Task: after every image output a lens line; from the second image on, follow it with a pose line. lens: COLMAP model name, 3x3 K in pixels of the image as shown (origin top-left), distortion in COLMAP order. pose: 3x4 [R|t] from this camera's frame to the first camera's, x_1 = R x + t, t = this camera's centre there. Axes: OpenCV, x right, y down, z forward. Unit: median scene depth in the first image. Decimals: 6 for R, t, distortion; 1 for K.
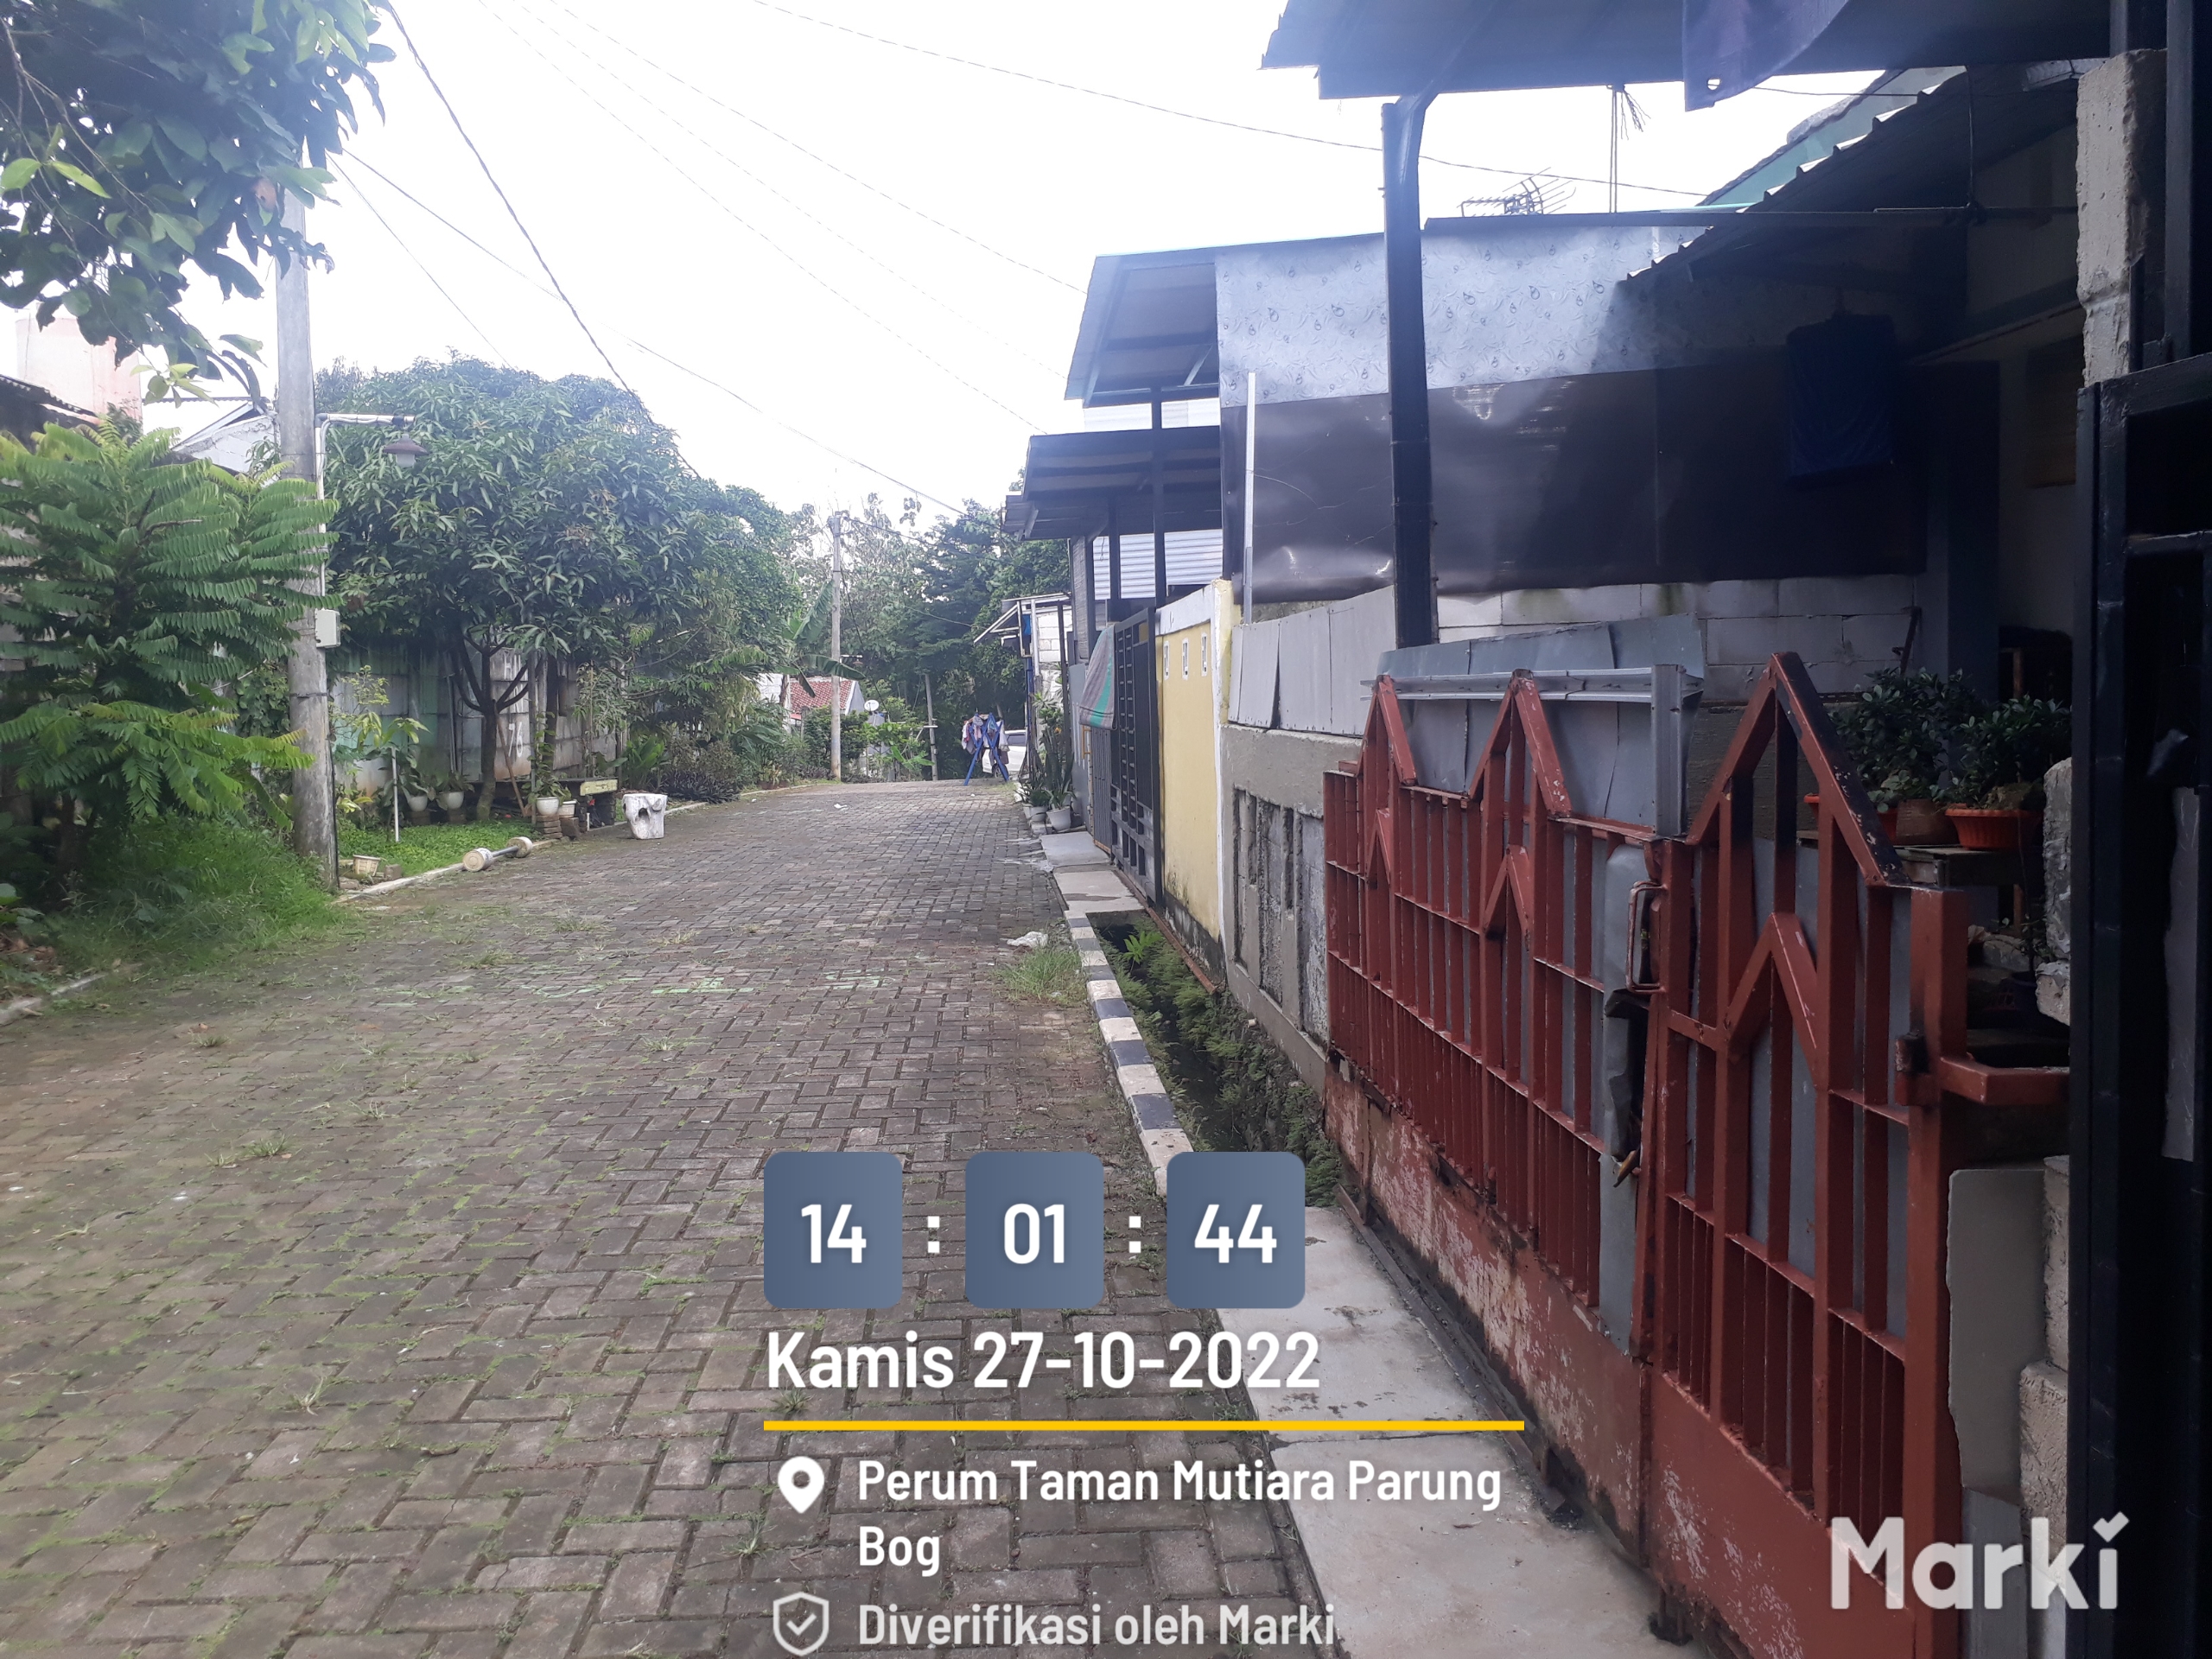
lens RADIAL K [[1760.5, 0, 1106.0], [0, 1760.5, 829.5], [0, 0, 1]] dist [0.103118, -0.164735]
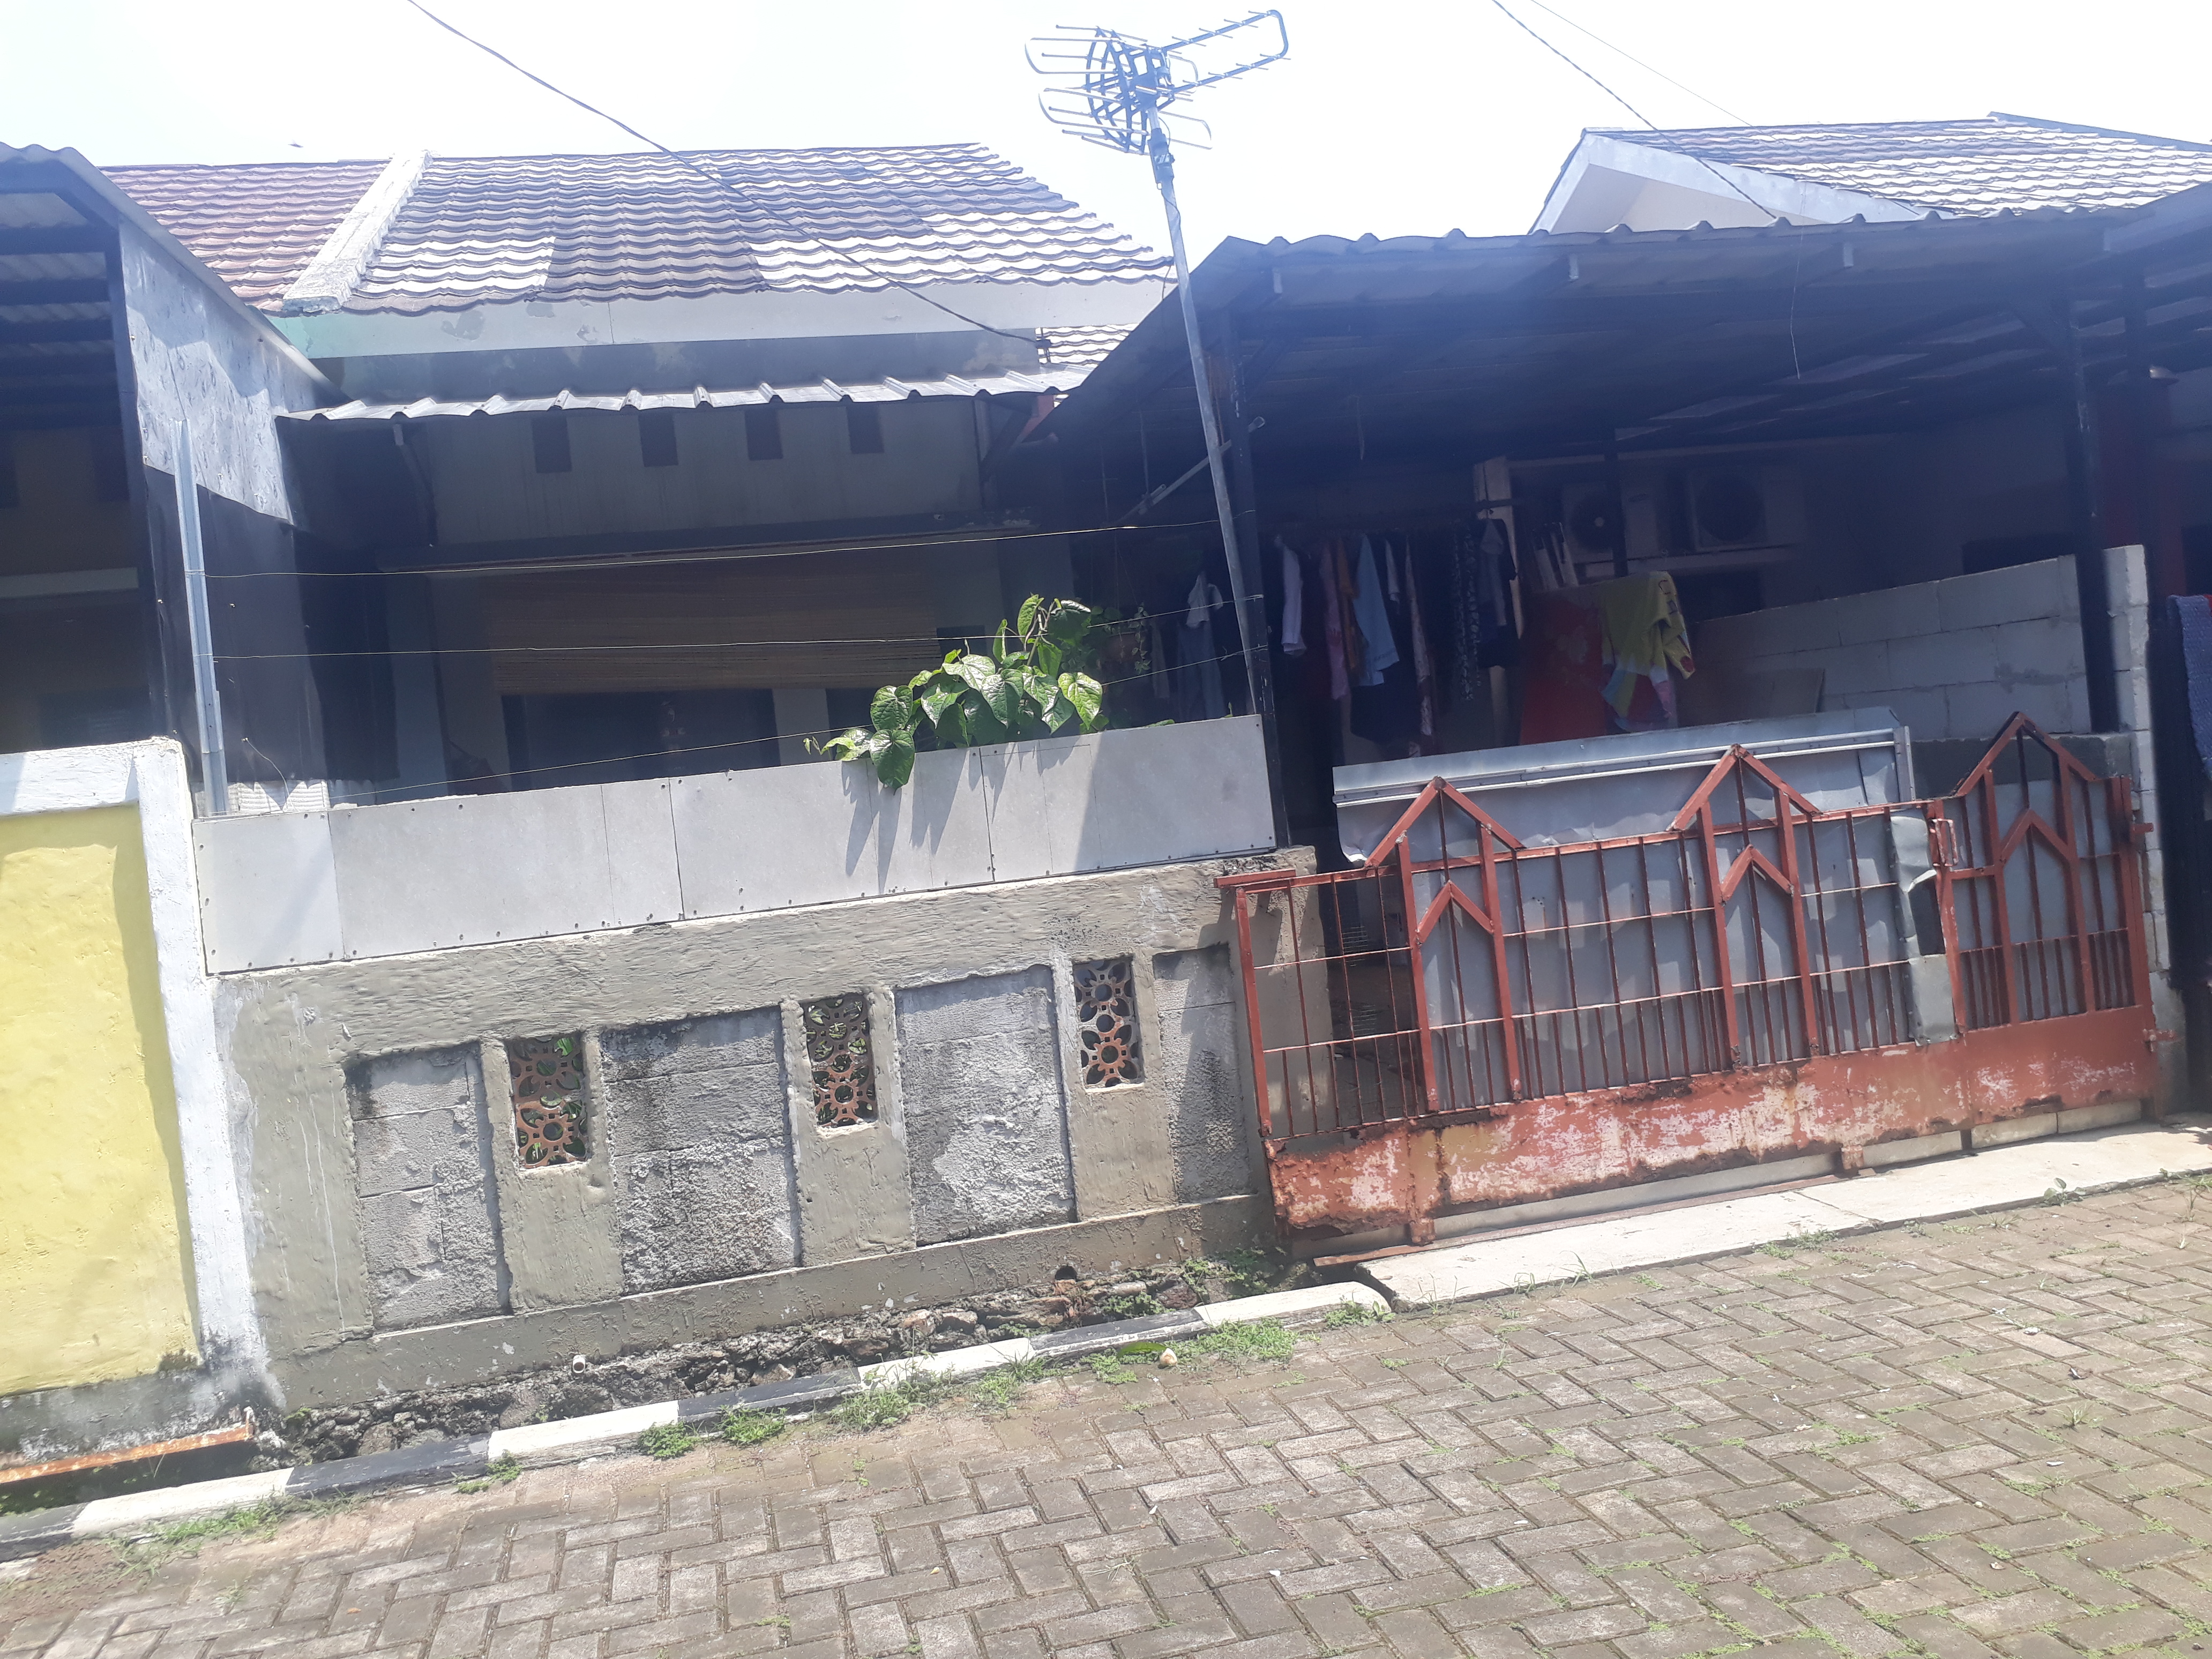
lens RADIAL K [[1759.8, 0, 1106.0], [0, 1759.8, 829.5], [0, 0, 1]] dist [0.094422, -0.159573]
pose [[-0.174573, 0.008051, 0.984611, -1.134534], [0.186822, 0.982073, 0.025094, -0.137577], [-0.966758, 0.188328, -0.172948, 1.575596]]
